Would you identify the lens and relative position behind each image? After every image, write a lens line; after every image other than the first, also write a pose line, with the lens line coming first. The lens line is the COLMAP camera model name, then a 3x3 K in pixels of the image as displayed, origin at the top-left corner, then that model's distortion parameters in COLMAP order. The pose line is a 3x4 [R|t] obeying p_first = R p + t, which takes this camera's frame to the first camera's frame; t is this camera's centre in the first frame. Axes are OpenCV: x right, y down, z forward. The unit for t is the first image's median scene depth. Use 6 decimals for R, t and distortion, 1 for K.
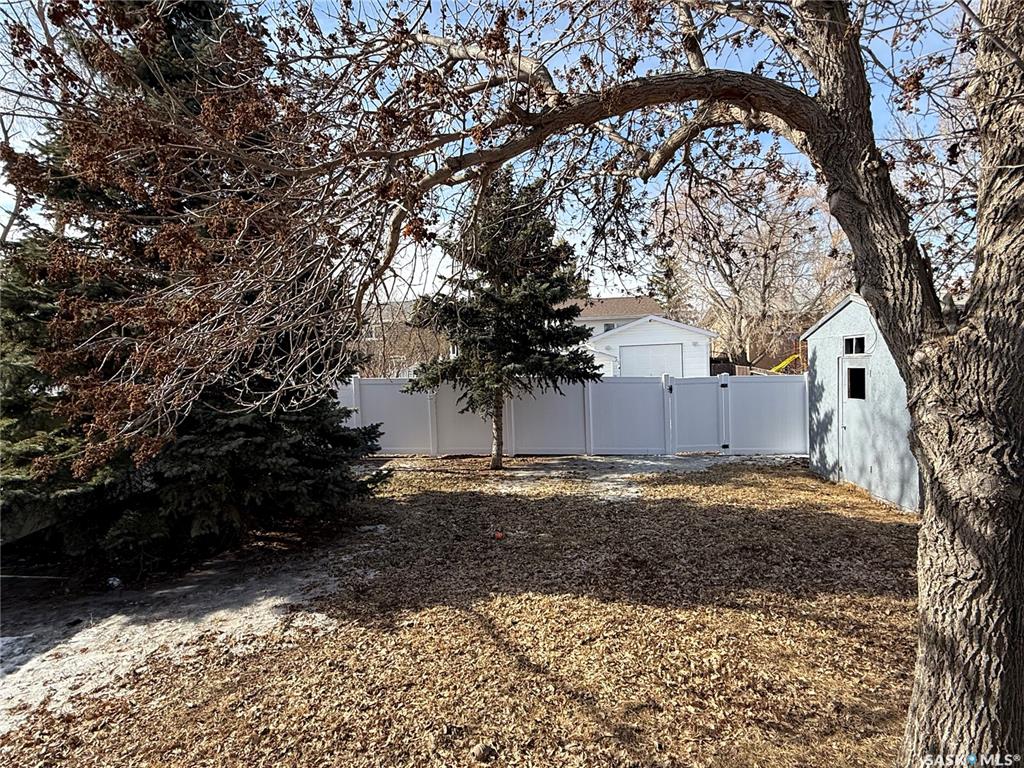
lens RADIAL K [[566.6, 0, 510.9], [0, 566.6, 385.2], [0, 0, 1]] dist [0.002386, 0.000362]
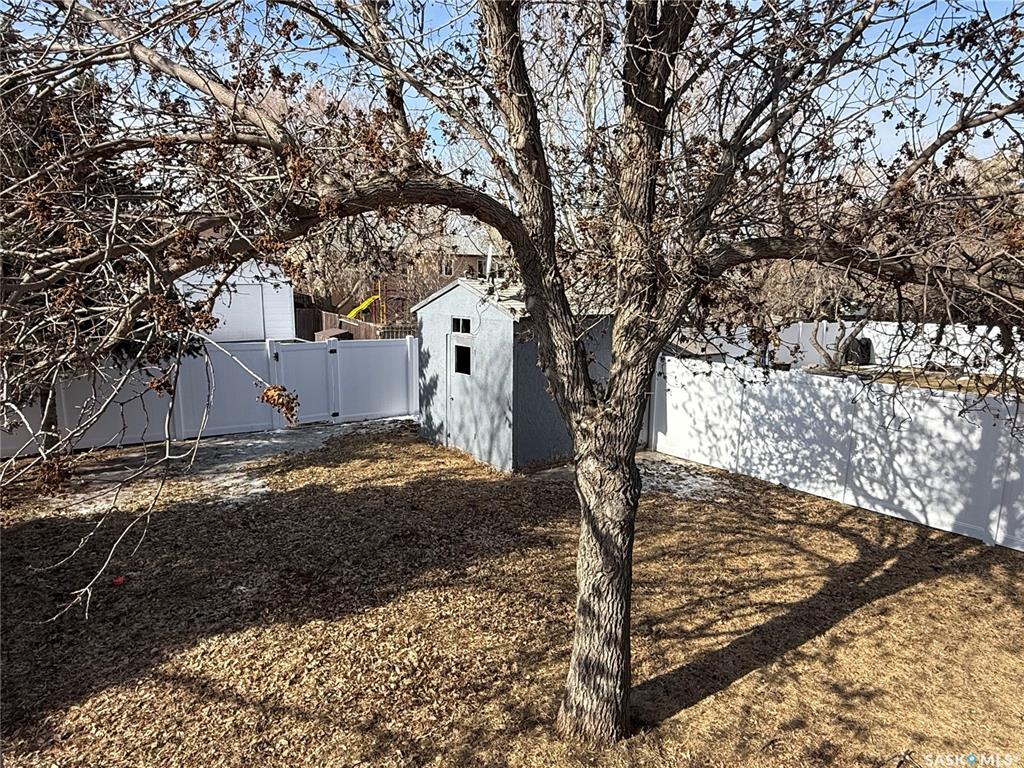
lens RADIAL K [[656.4, 0, 510.2], [0, 656.4, 382.1], [0, 0, 1]] dist [0.000676, -0.000329]
pose [[0.762188, -0.067240, 0.643855, -0.207256], [-0.011519, 0.993025, 0.117342, -0.152813], [-0.647254, -0.096853, 0.756097, -0.052055]]
